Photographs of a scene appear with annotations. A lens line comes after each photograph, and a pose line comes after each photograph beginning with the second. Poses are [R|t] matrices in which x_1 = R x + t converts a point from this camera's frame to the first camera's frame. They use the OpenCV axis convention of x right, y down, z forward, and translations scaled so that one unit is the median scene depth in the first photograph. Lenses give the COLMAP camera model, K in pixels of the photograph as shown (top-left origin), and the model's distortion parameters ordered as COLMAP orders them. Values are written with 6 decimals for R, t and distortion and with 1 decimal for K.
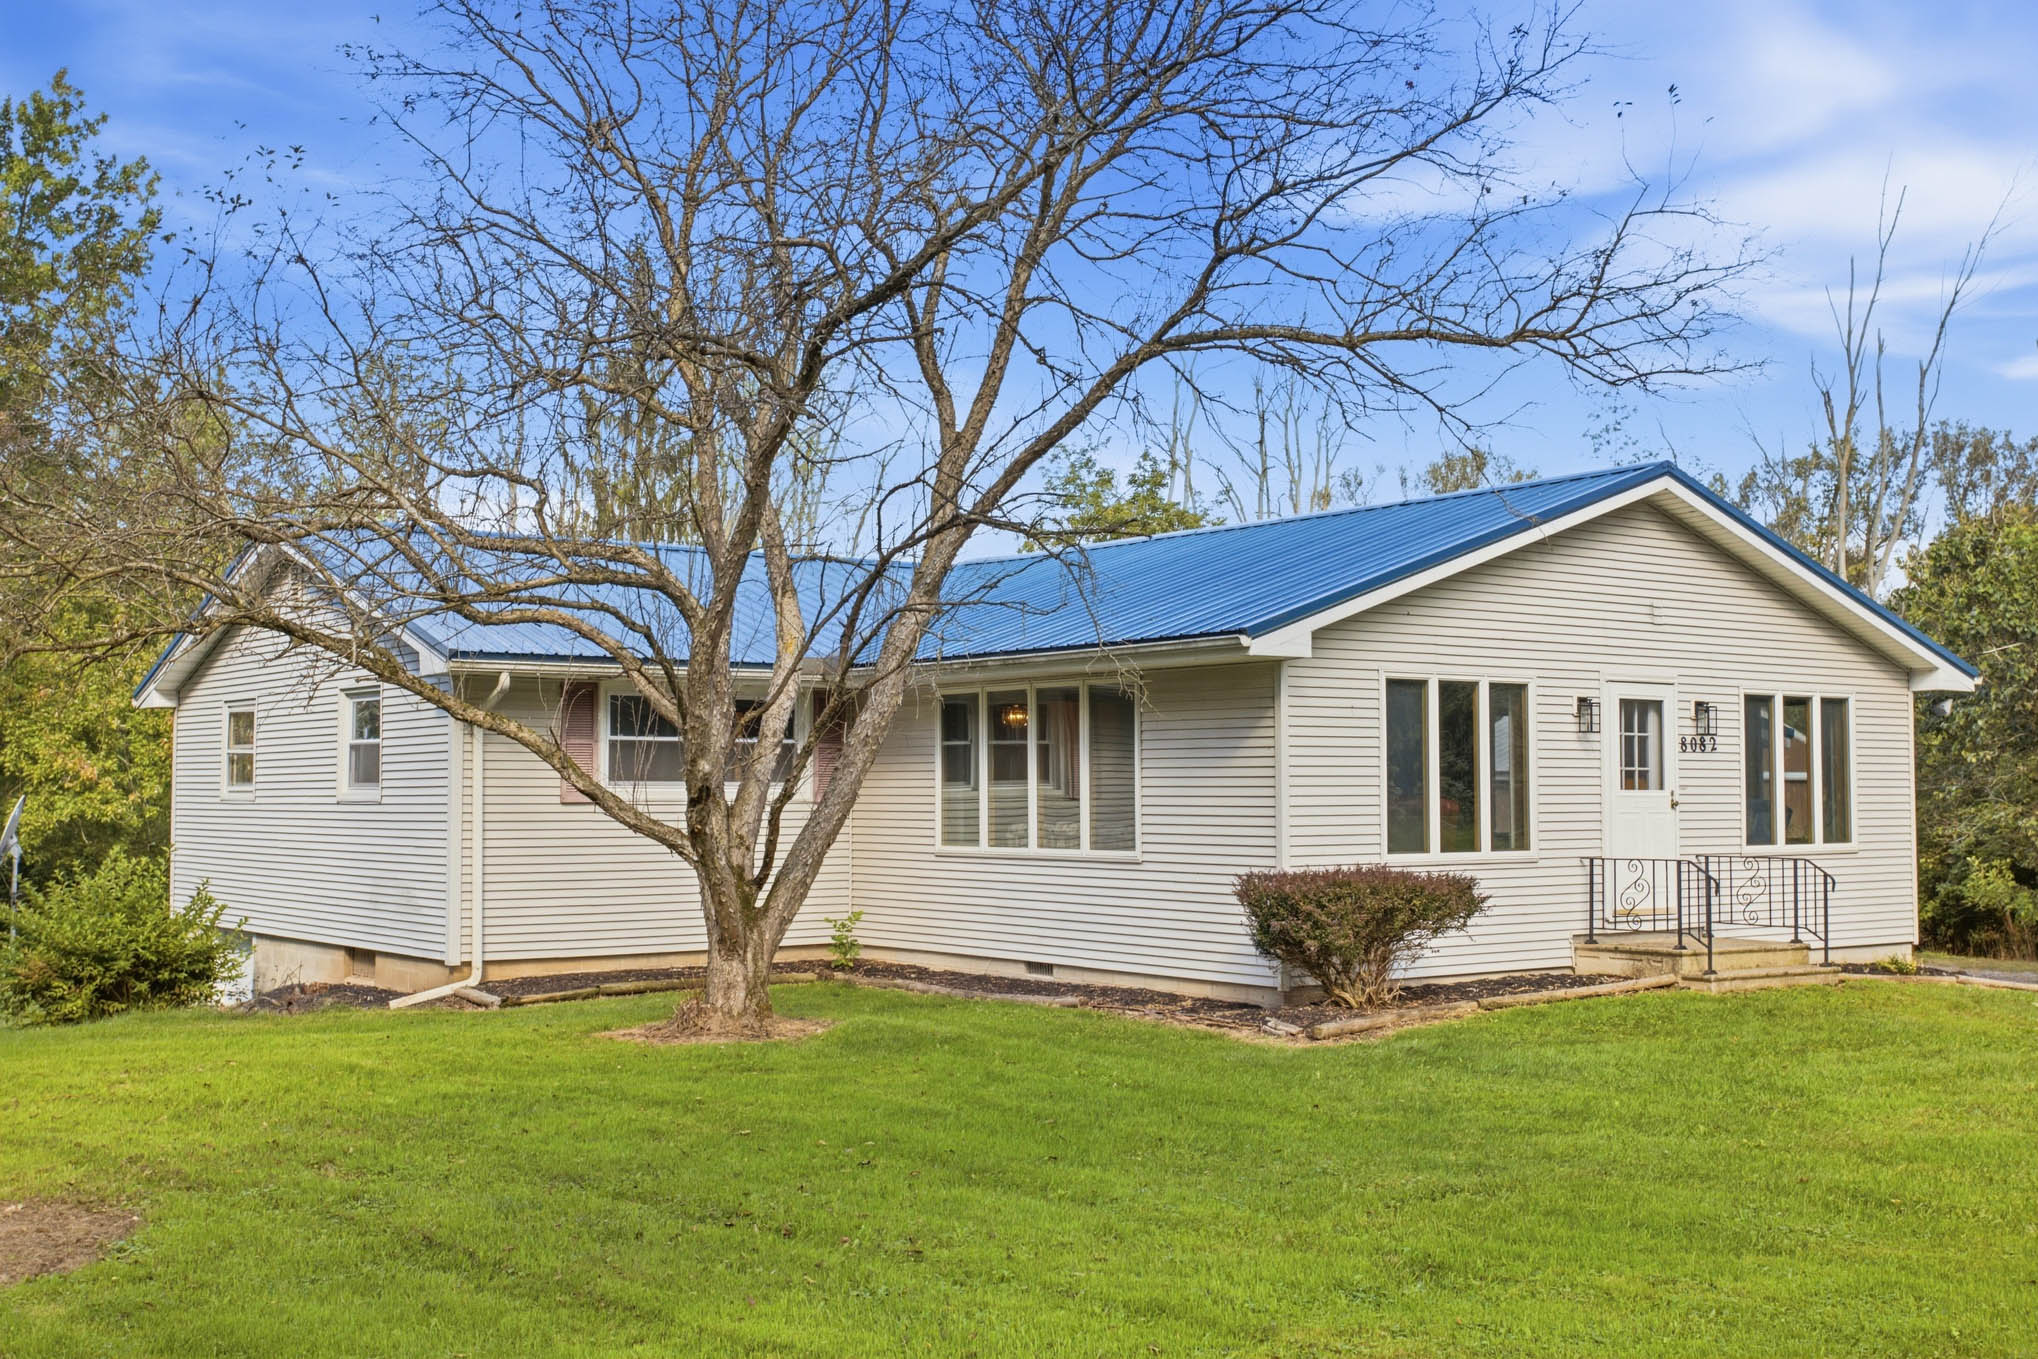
lens RADIAL K [[2173.8, 0, 1018.4], [0, 2173.8, 679.6], [0, 0, 1]] dist [0.003827, 0.000000]
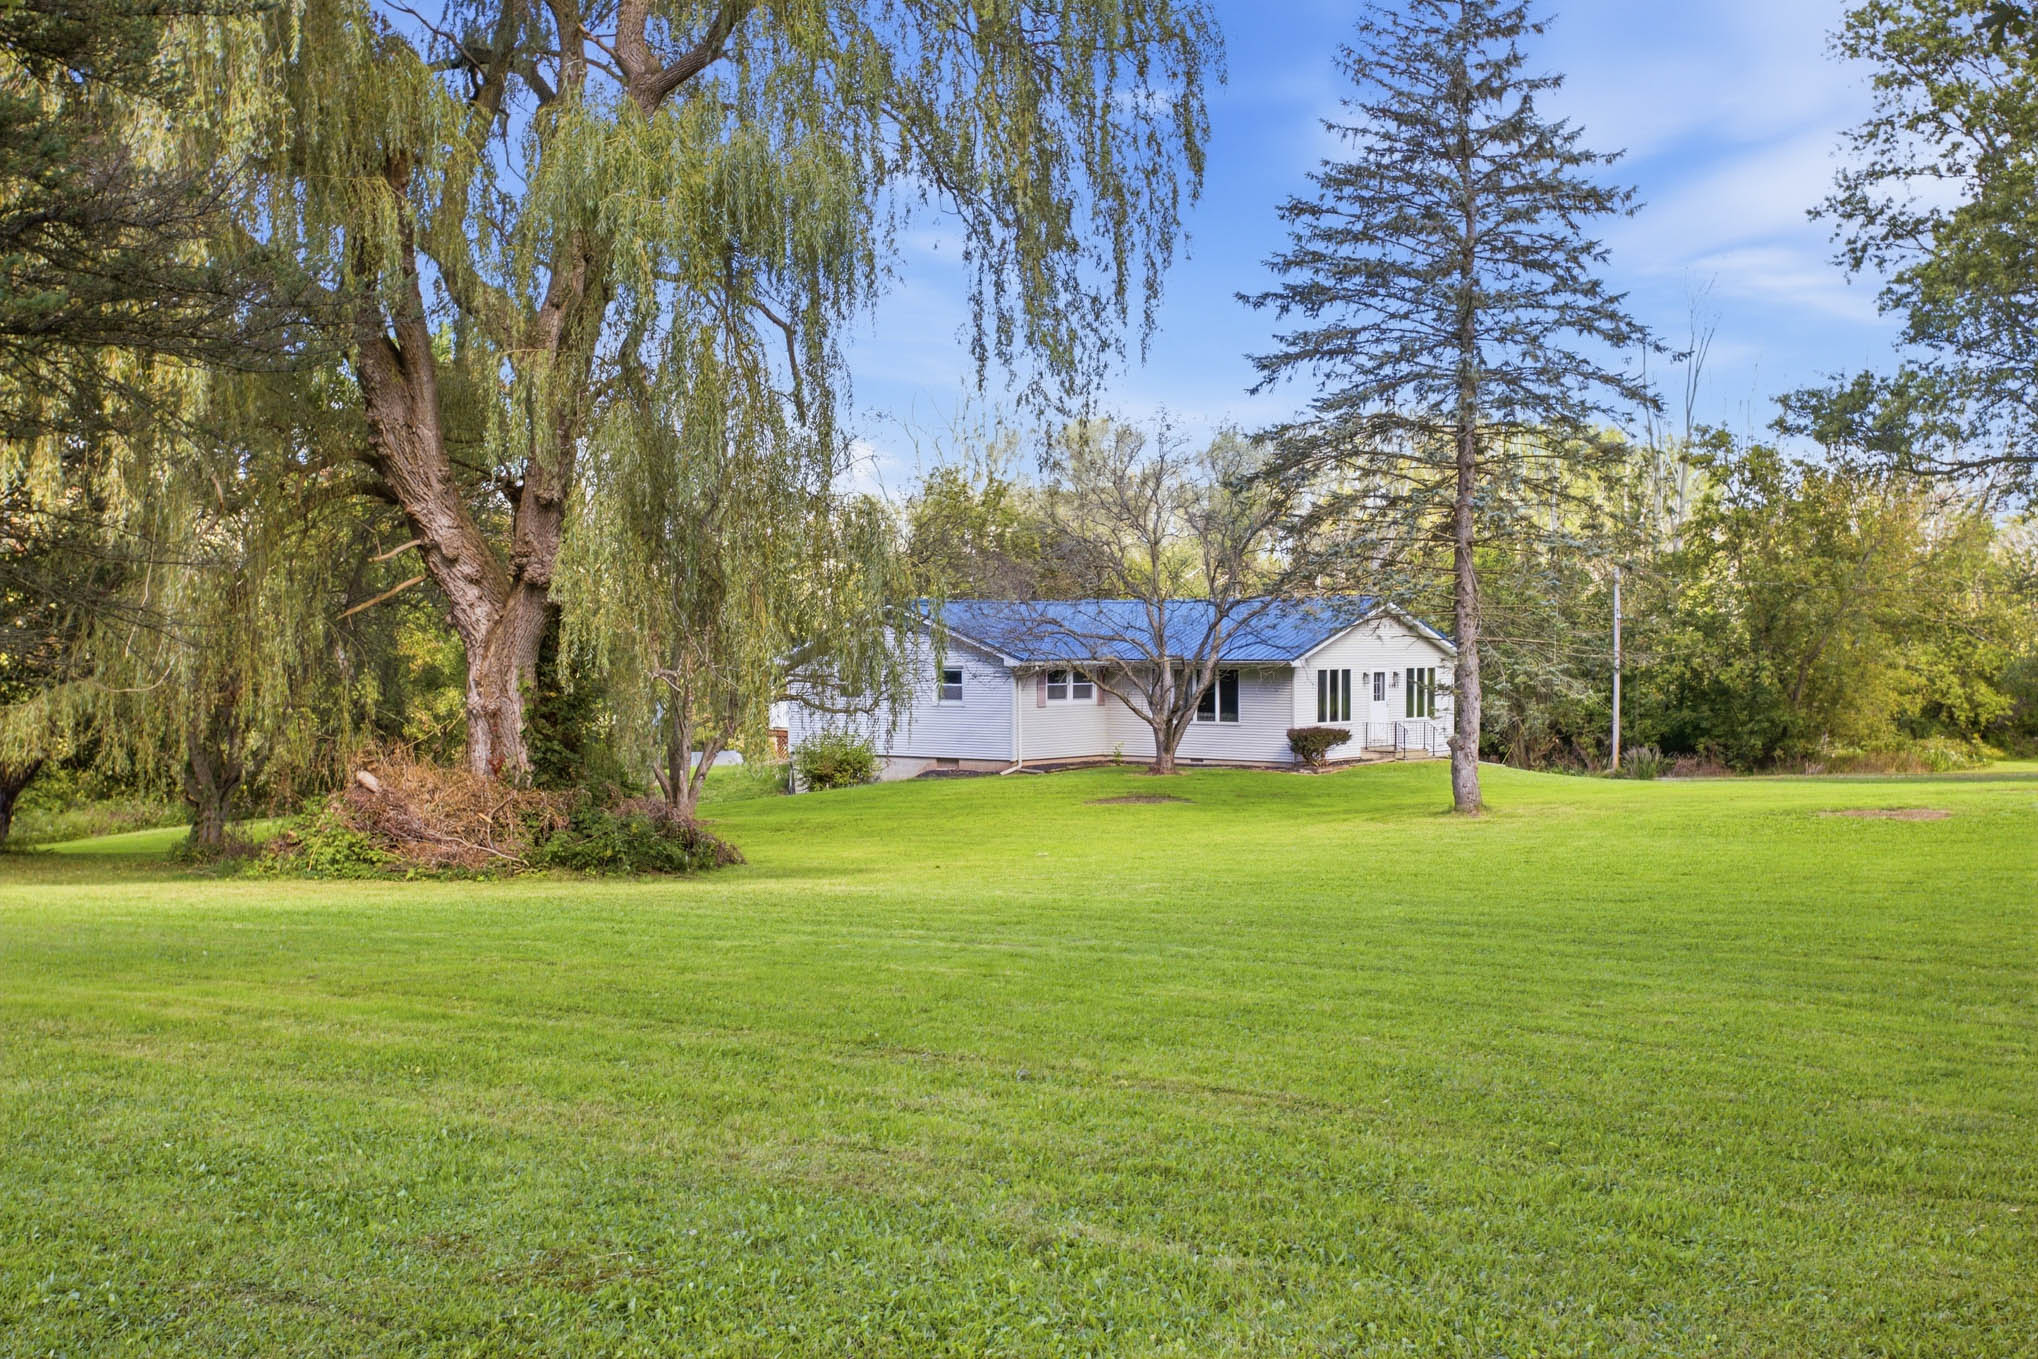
lens RADIAL K [[2173.8, 0, 1019.1], [0, 2173.8, 677.3], [0, 0, 1]] dist [0.003827, 0.000000]
pose [[0.971308, -0.000380, 0.237825, -1.013090], [-0.015628, 0.997735, 0.065421, -0.189794], [-0.237311, -0.067261, 0.969102, -2.010246]]
